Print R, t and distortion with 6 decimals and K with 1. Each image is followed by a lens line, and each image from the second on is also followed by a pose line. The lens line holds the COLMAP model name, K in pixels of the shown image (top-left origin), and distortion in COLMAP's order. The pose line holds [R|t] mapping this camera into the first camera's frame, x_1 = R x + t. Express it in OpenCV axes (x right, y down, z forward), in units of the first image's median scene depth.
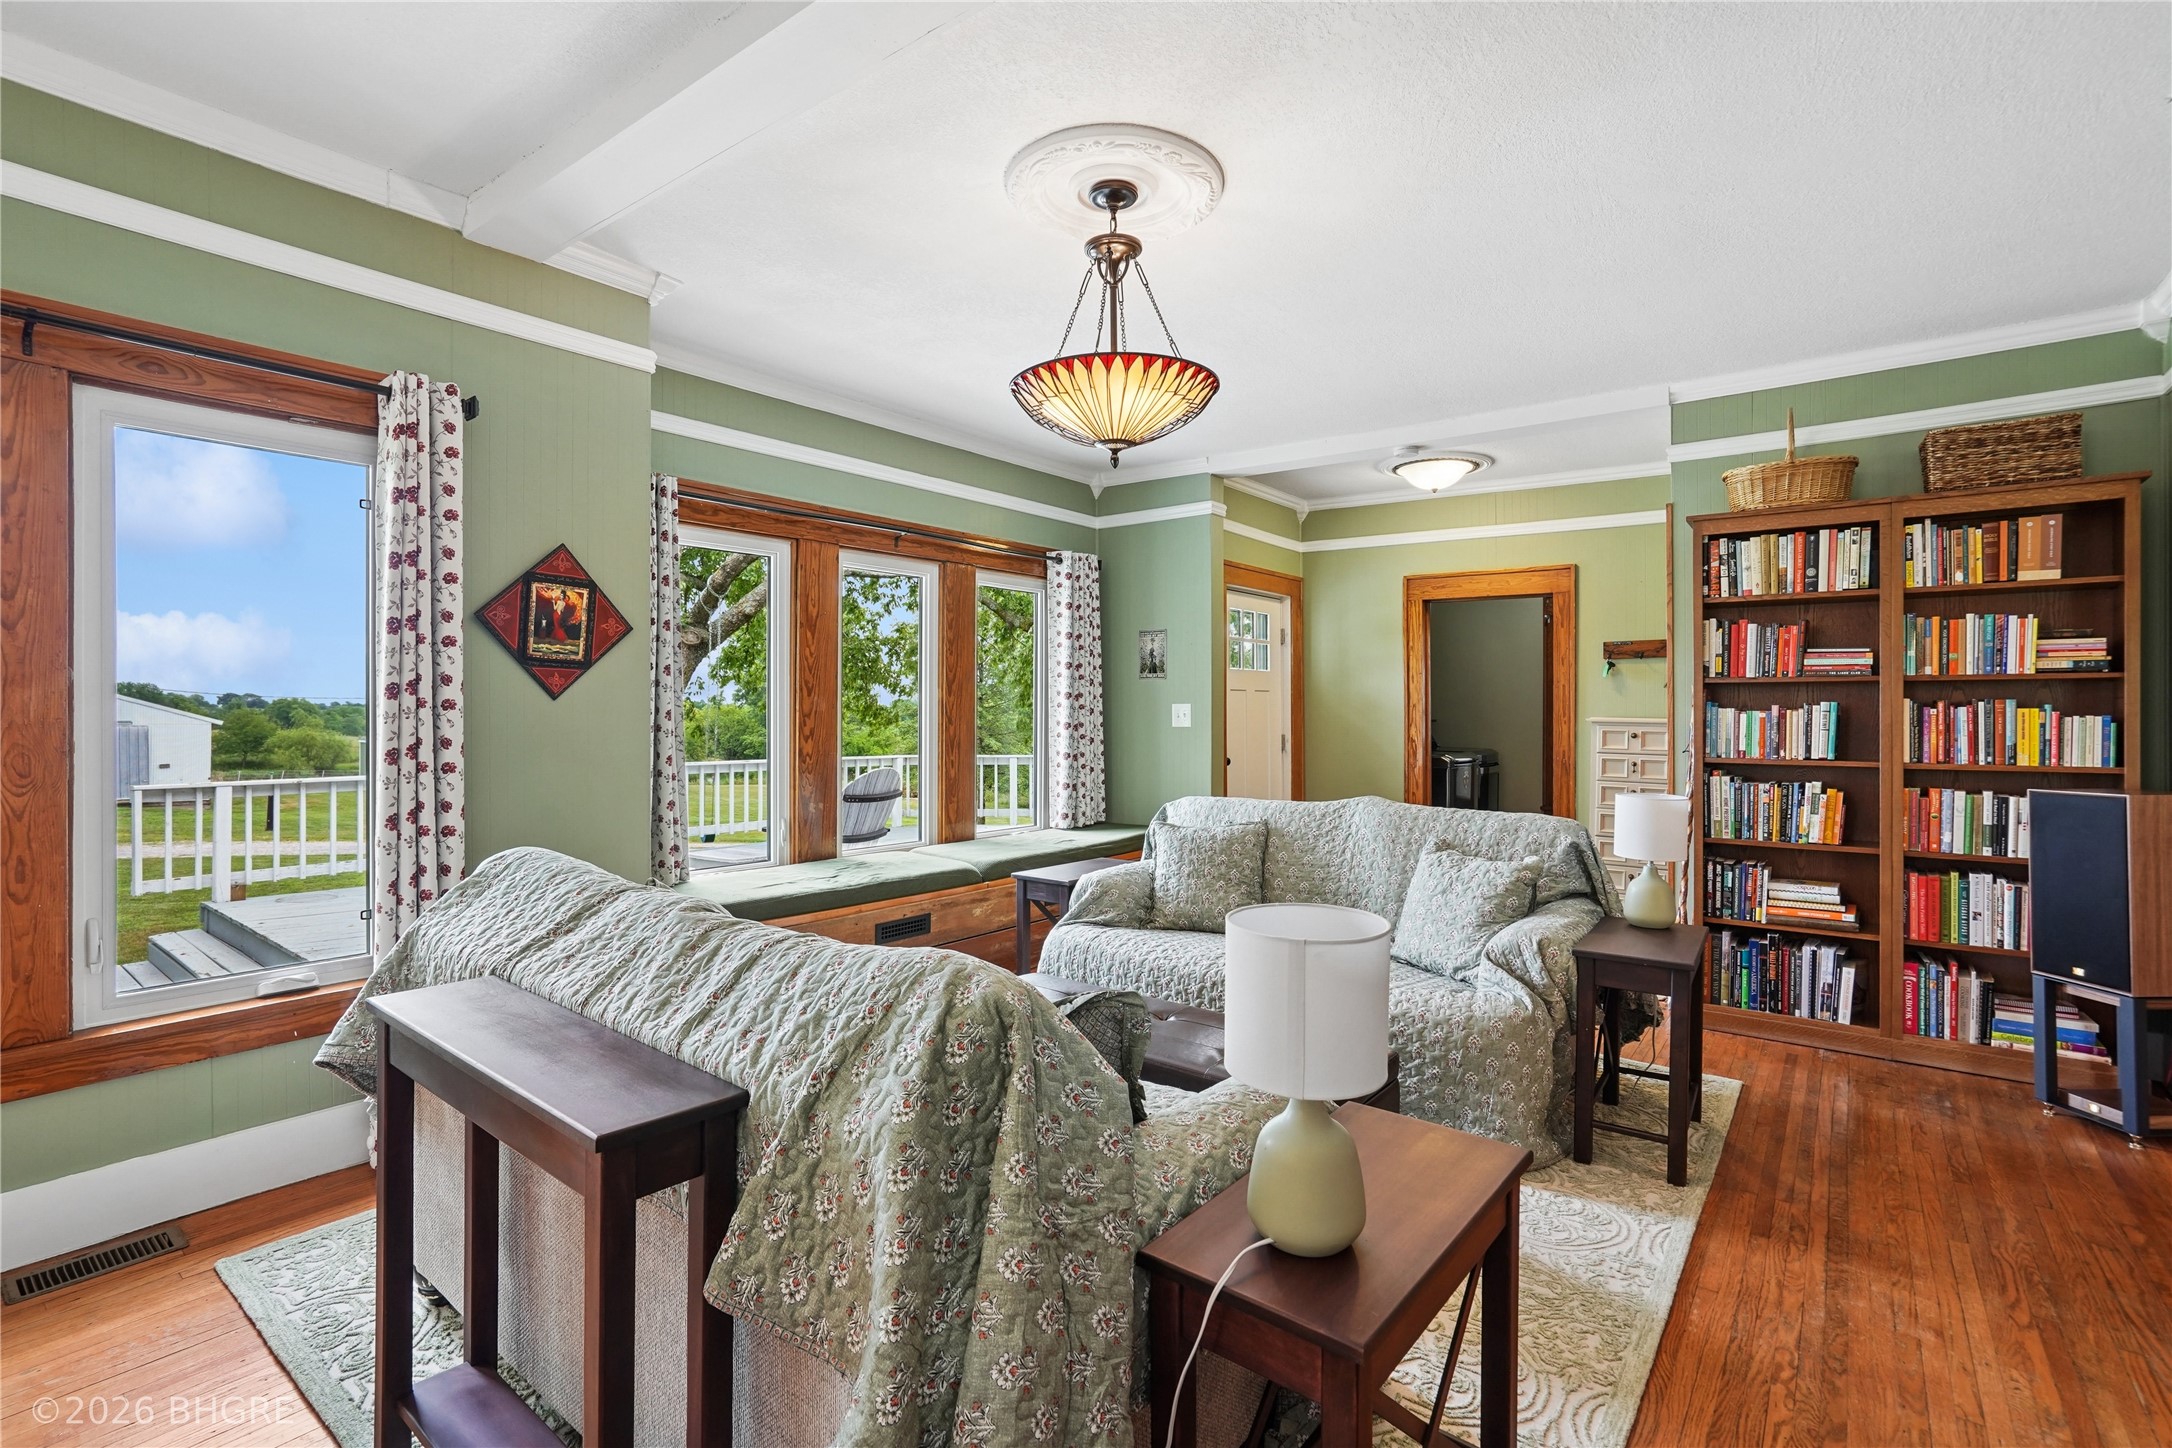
lens RADIAL K [[1022.2, 0, 1075.7], [0, 1022.2, 714.8], [0, 0, 1]] dist [-0.004234, 0.000492]
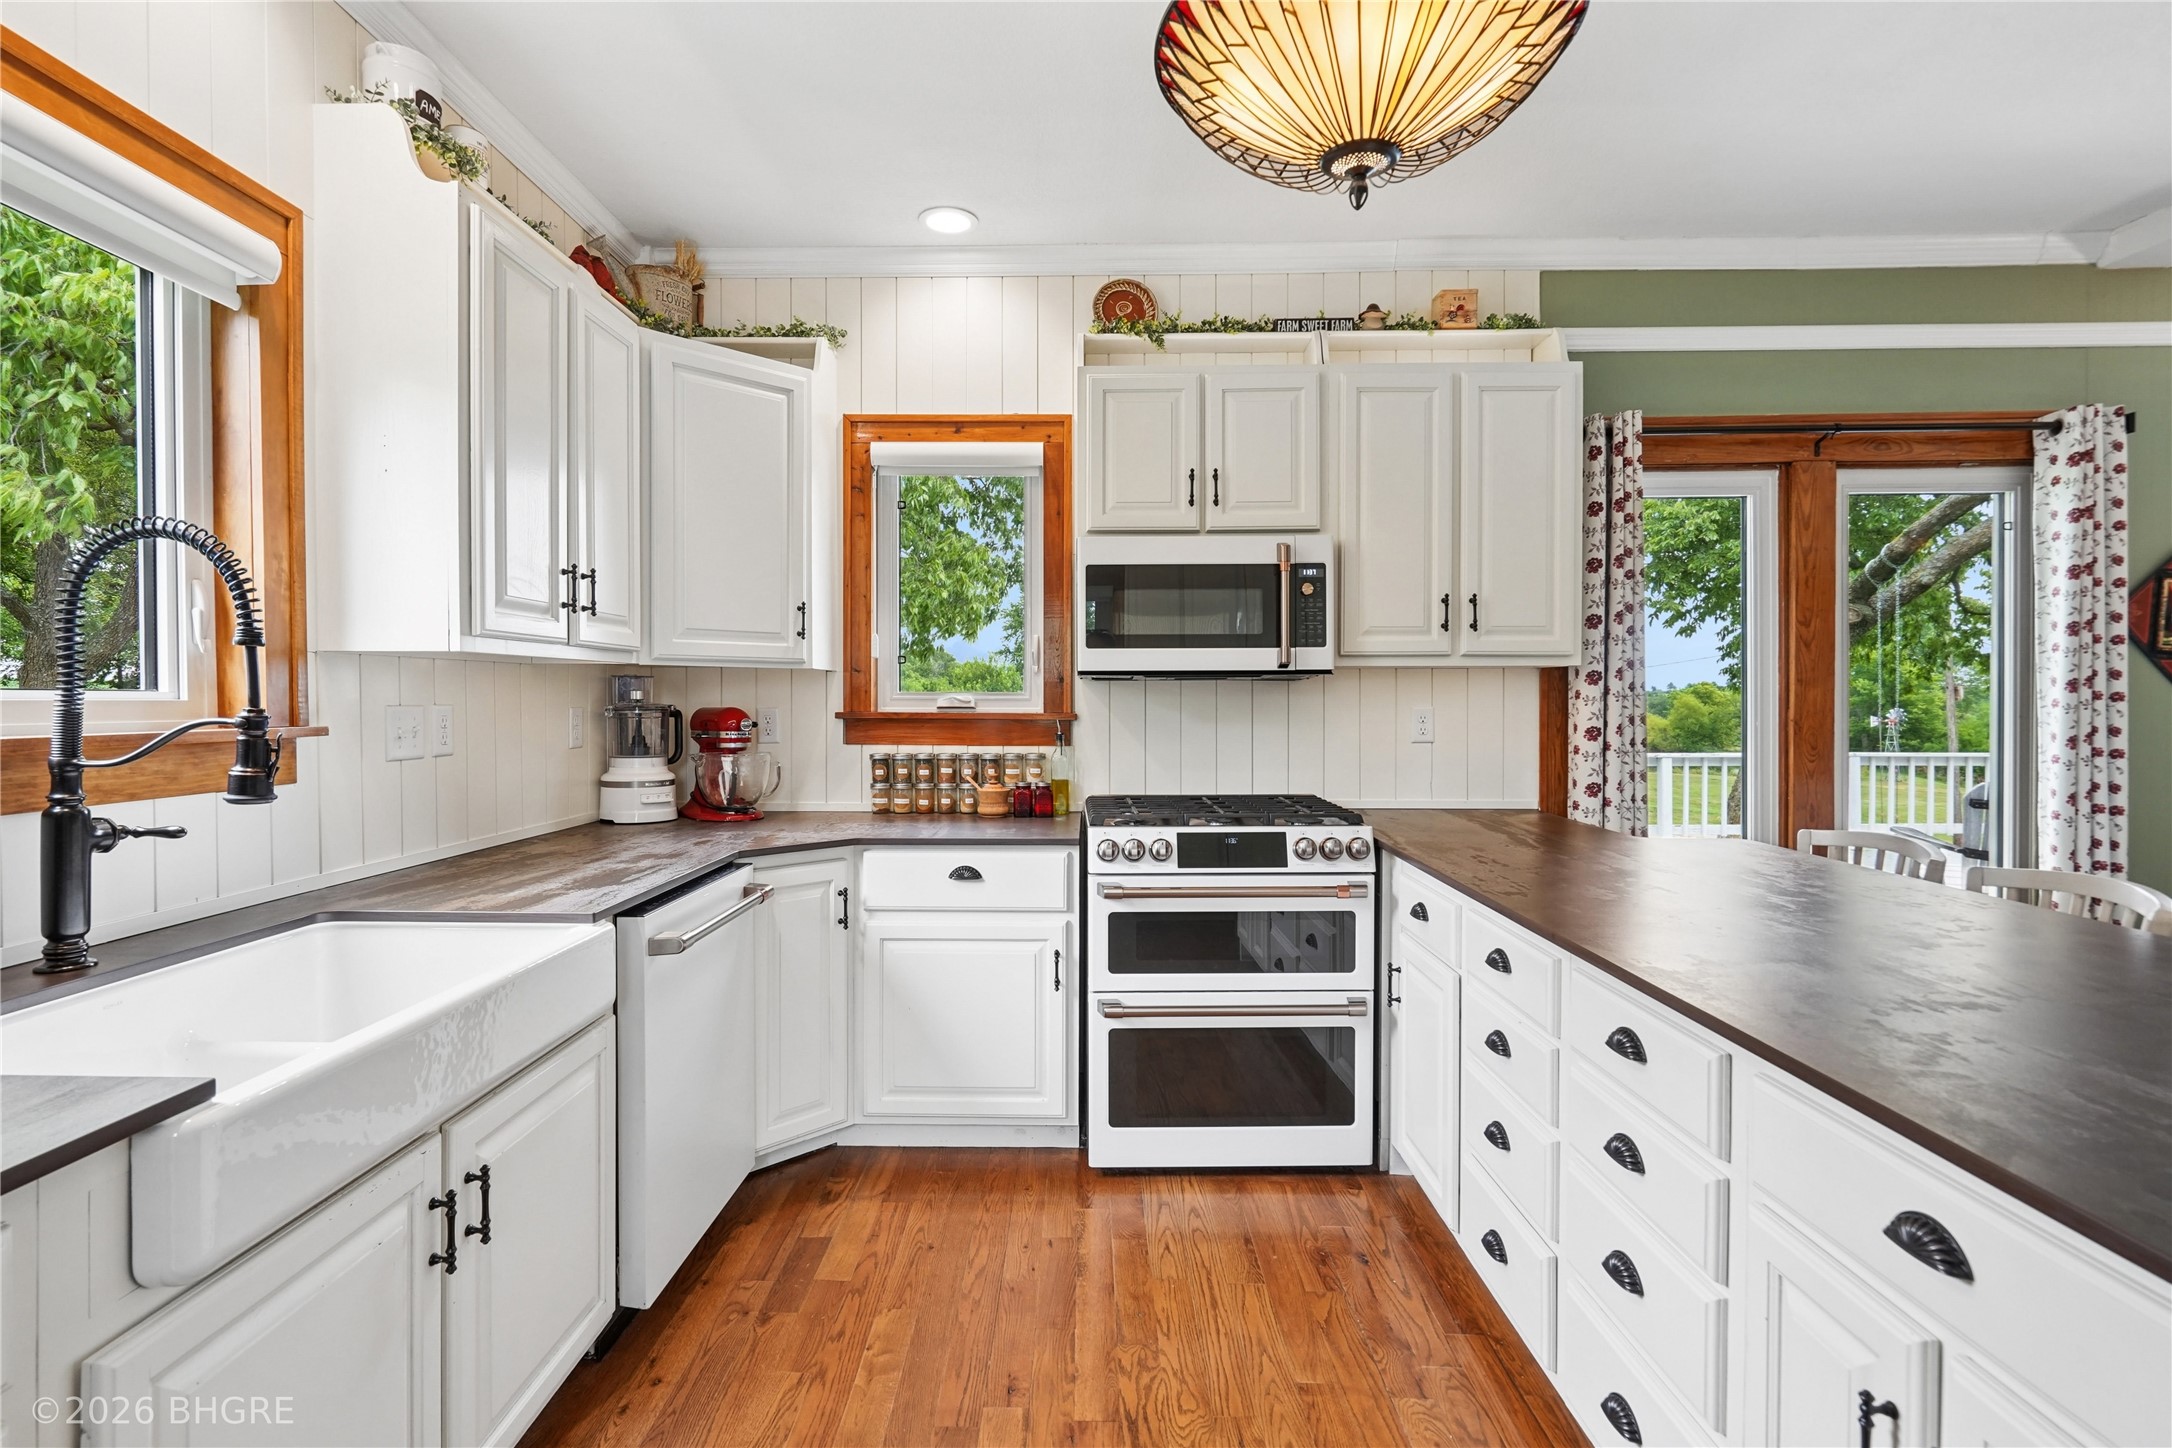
lens RADIAL K [[1022.2, 0, 1076.5], [0, 1022.2, 711.3], [0, 0, 1]] dist [-0.004234, 0.000492]
pose [[0.610404, 0.009267, -0.792036, -0.385429], [0.000868, 0.999923, 0.012368, -0.008001], [0.792090, -0.008237, 0.610349, -0.515736]]
